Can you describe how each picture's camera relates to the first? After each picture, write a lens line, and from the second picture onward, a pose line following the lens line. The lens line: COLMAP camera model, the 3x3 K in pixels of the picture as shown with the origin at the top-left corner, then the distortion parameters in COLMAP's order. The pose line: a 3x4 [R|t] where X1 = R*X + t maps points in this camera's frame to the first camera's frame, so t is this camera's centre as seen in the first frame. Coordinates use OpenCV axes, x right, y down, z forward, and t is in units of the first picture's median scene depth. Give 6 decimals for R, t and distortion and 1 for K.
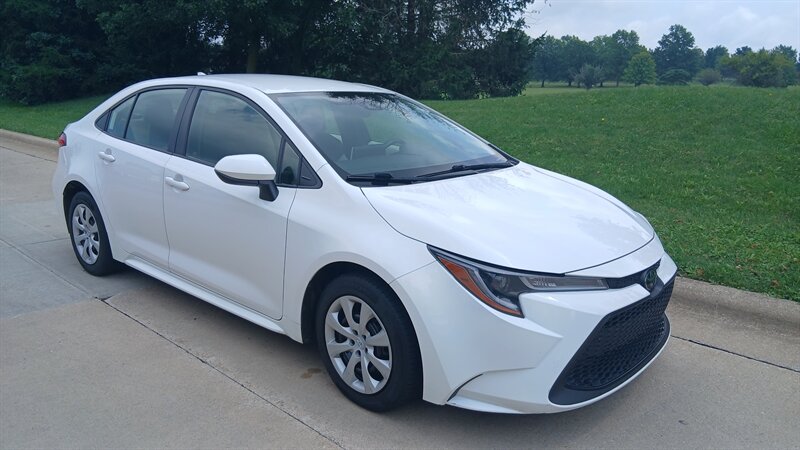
lens RADIAL K [[600.7, 0, 400.0], [0, 600.7, 225.3], [0, 0, 1]] dist [0.098295, -0.167277]
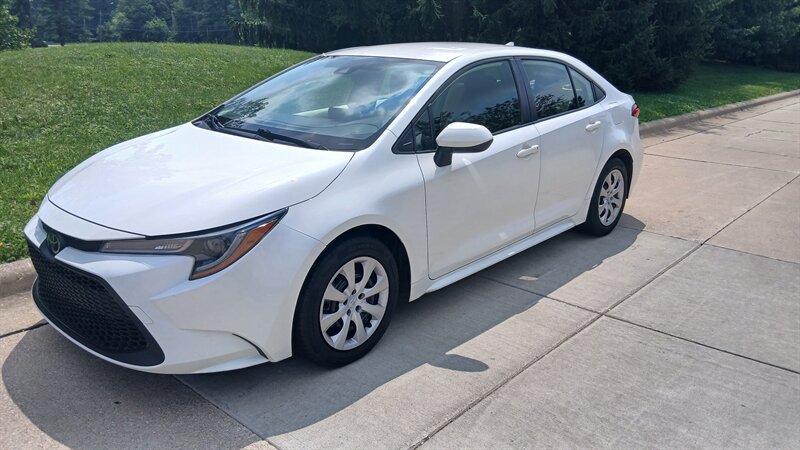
lens RADIAL K [[600.7, 0, 395.4], [0, 600.7, 226.2], [0, 0, 1]] dist [0.098295, -0.167277]
pose [[0.001688, -0.303702, 0.952766, -1.409127], [0.222856, 0.928920, 0.295706, -0.308512], [-0.974850, 0.211830, 0.069250, 1.184007]]
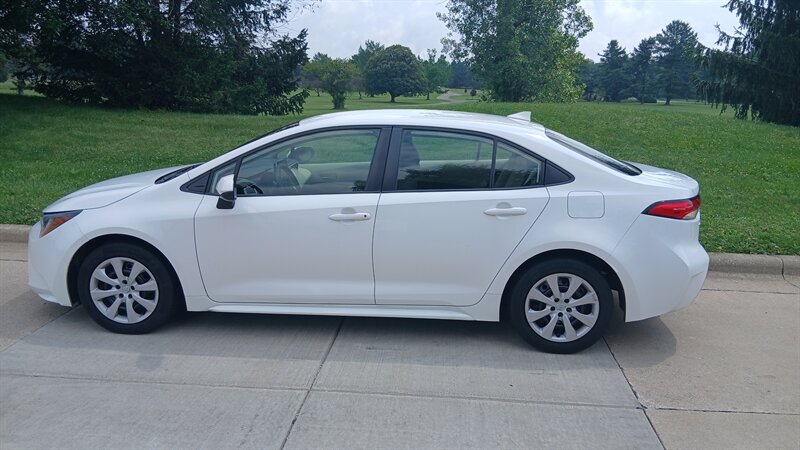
lens RADIAL K [[593.7, 0, 405.1], [0, 593.7, 224.9], [0, 0, 1]] dist [0.088079, -0.151505]
pose [[0.778128, -0.136064, 0.613191, -0.926411], [0.136140, 0.989582, 0.046825, -0.084354], [-0.613175, 0.047044, 0.788545, 0.094061]]
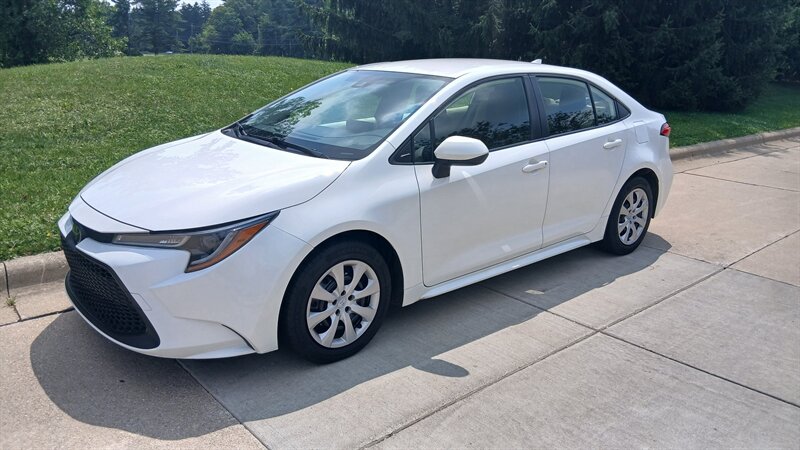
lens RADIAL K [[593.7, 0, 396.6], [0, 593.7, 229.6], [0, 0, 1]] dist [0.088079, -0.151505]
pose [[0.118335, -0.289170, 0.949935, -1.435322], [0.210545, 0.942212, 0.260591, -0.290034], [-0.970396, 0.169167, 0.172380, 1.076752]]
